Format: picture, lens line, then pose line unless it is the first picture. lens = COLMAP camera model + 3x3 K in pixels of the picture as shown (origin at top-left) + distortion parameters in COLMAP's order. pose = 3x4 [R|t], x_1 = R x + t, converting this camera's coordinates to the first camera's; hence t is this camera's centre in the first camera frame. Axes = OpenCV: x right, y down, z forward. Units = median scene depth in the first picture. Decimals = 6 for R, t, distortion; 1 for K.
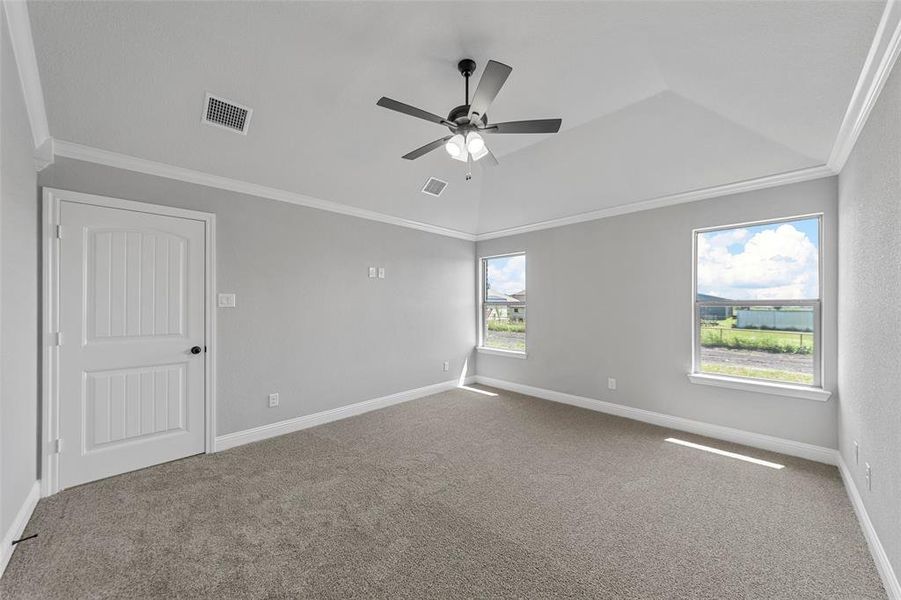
lens RADIAL K [[318.6, 0, 445.2], [0, 318.6, 303.1], [0, 0, 1]] dist [0.021116, 0.000083]
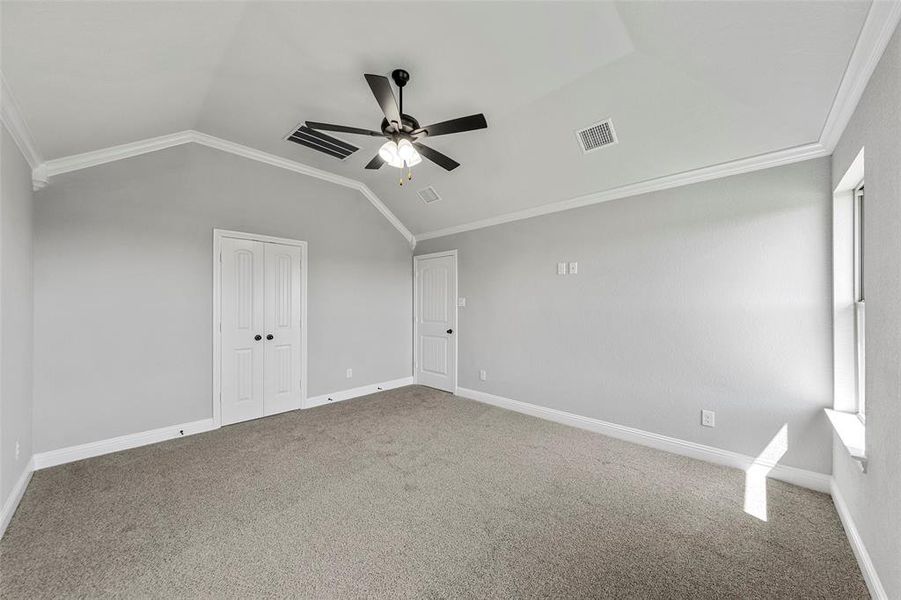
lens RADIAL K [[318.6, 0, 447.6], [0, 318.6, 303.8], [0, 0, 1]] dist [0.021116, 0.000083]
pose [[0.057424, -0.002207, -0.998347, 0.891217], [0.003218, 0.999993, -0.002026, 0.001995], [0.998345, -0.003096, 0.057431, 0.862370]]
